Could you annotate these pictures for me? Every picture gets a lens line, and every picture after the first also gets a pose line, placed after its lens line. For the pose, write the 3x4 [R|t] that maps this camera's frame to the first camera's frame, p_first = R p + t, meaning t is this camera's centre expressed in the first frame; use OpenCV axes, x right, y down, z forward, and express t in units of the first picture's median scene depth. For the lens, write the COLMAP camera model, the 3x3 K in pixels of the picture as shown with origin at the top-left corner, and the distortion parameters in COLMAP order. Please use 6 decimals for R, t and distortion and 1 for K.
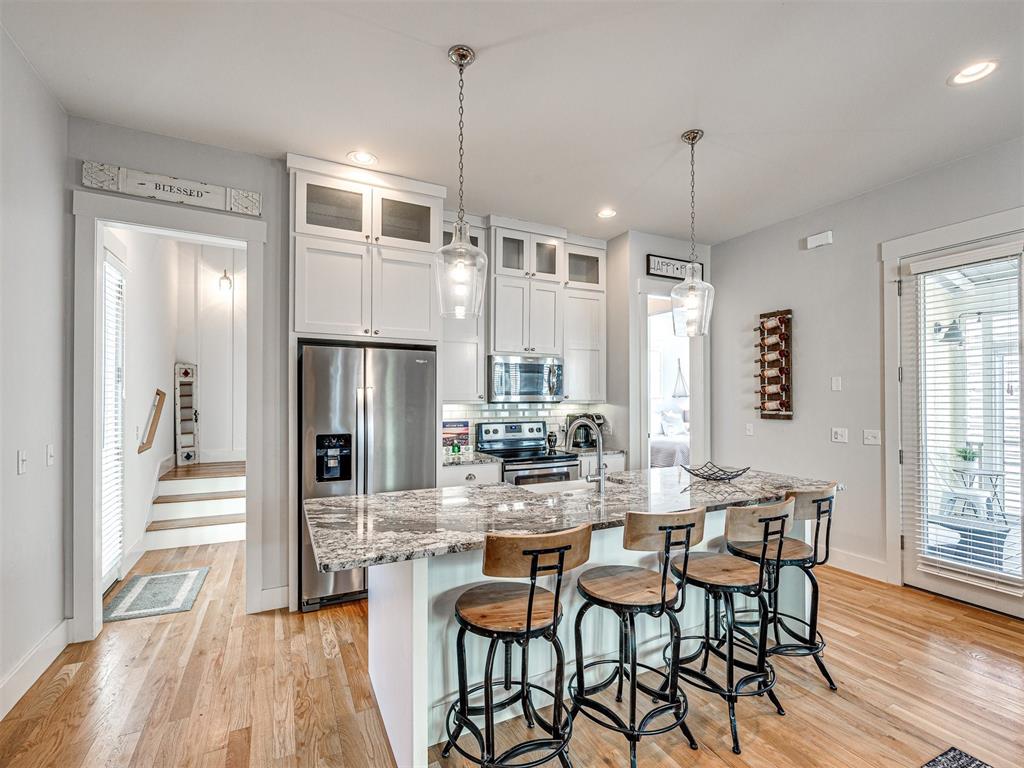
lens RADIAL K [[473.3, 0, 514.6], [0, 473.3, 398.6], [0, 0, 1]] dist [0.001083, 0.000069]
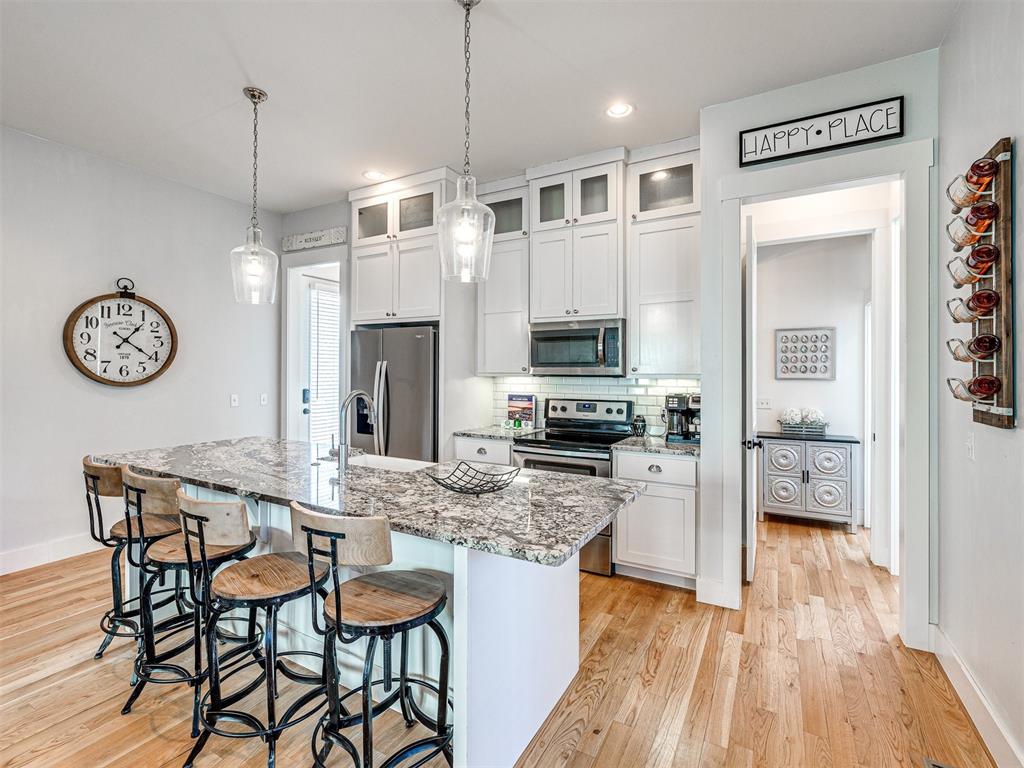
lens RADIAL K [[466.3, 0, 514.9], [0, 466.3, 368.6], [0, 0, 1]] dist [0.001072, 0.000186]
pose [[0.558609, -0.002279, -0.829428, 0.659633], [-0.005795, 0.999961, -0.006651, 0.001406], [0.829411, 0.008522, 0.558574, 0.466578]]
